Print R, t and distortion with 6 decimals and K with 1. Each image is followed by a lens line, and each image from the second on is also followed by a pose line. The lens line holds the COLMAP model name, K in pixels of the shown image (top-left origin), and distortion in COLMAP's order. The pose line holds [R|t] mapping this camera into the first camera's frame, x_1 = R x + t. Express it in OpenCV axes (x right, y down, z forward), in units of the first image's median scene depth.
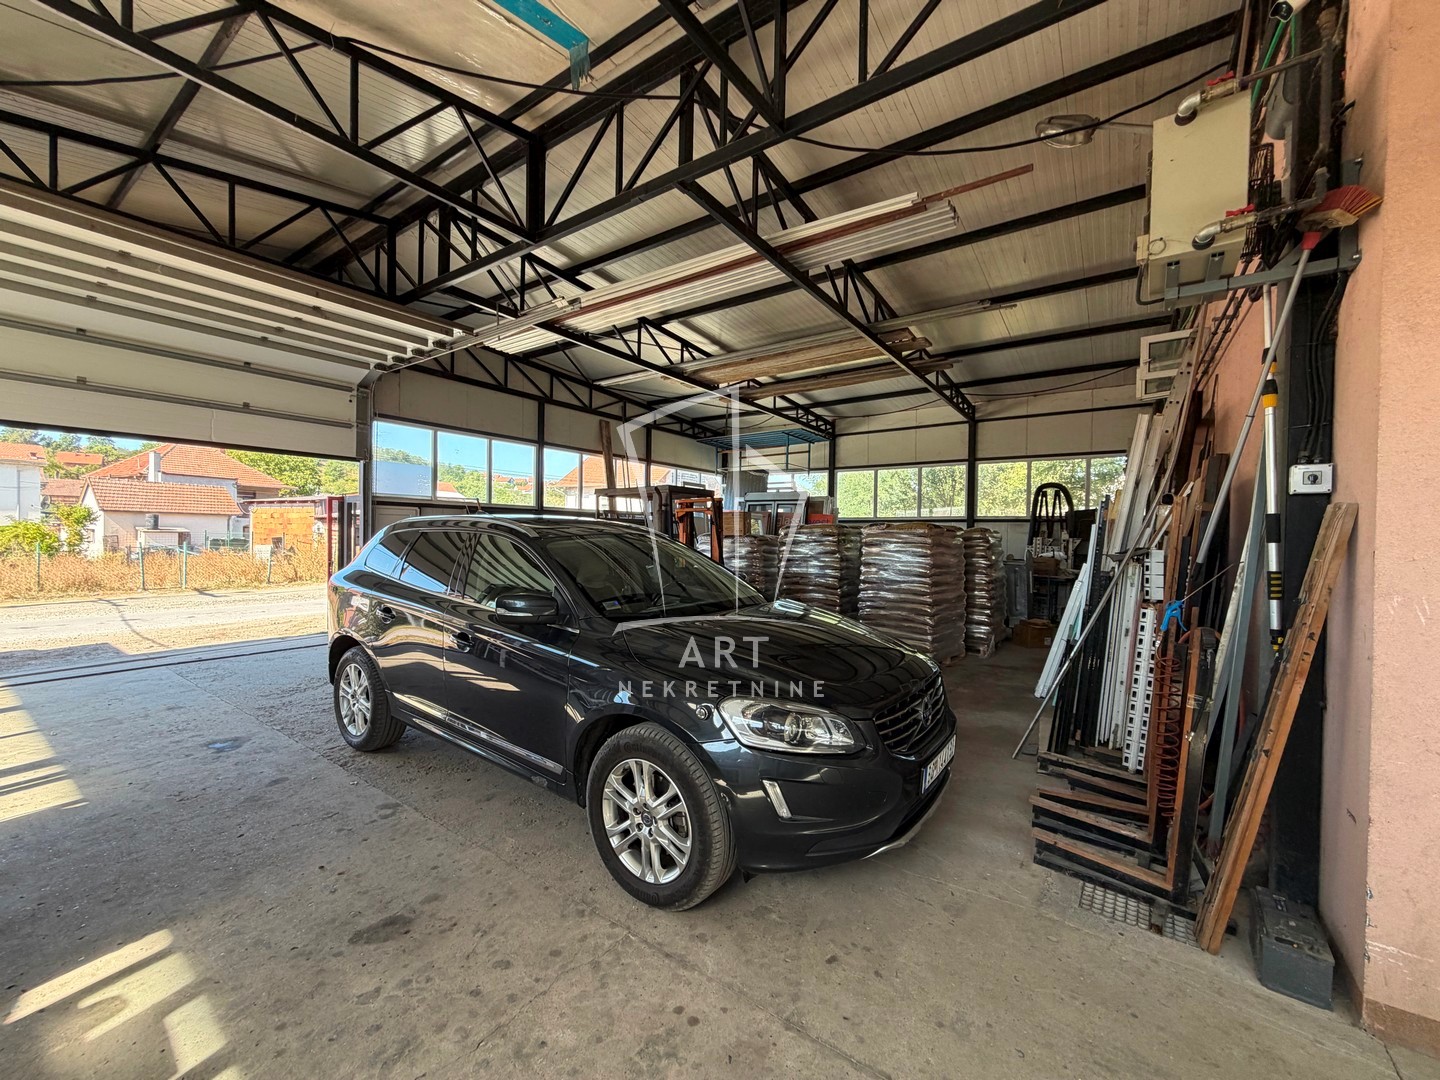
lens RADIAL K [[571.1, 0, 720.0], [0, 571.1, 540.0], [0, 0, 1]] dist [0.000010, -0.000089]
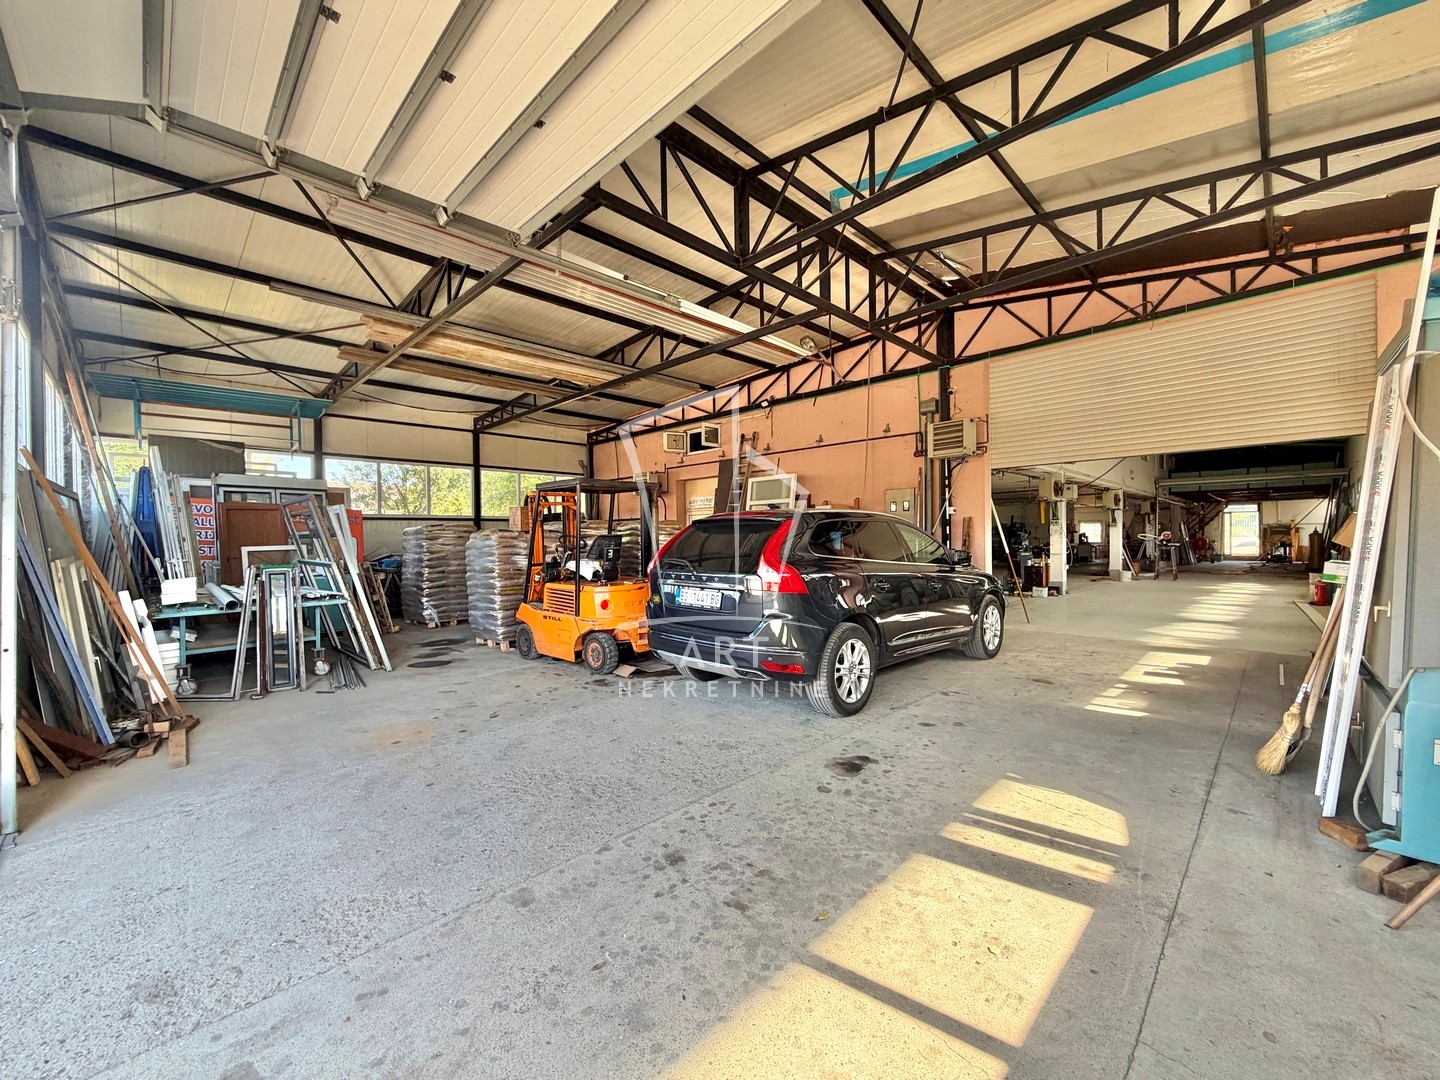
lens RADIAL K [[571.1, 0, 720.0], [0, 571.1, 540.0], [0, 0, 1]] dist [0.000010, -0.000089]
pose [[0.170046, -0.018238, 0.985267, -1.665954], [0.026077, 0.999562, 0.014002, 0.004427], [-0.985091, 0.023311, 0.170447, 0.997973]]
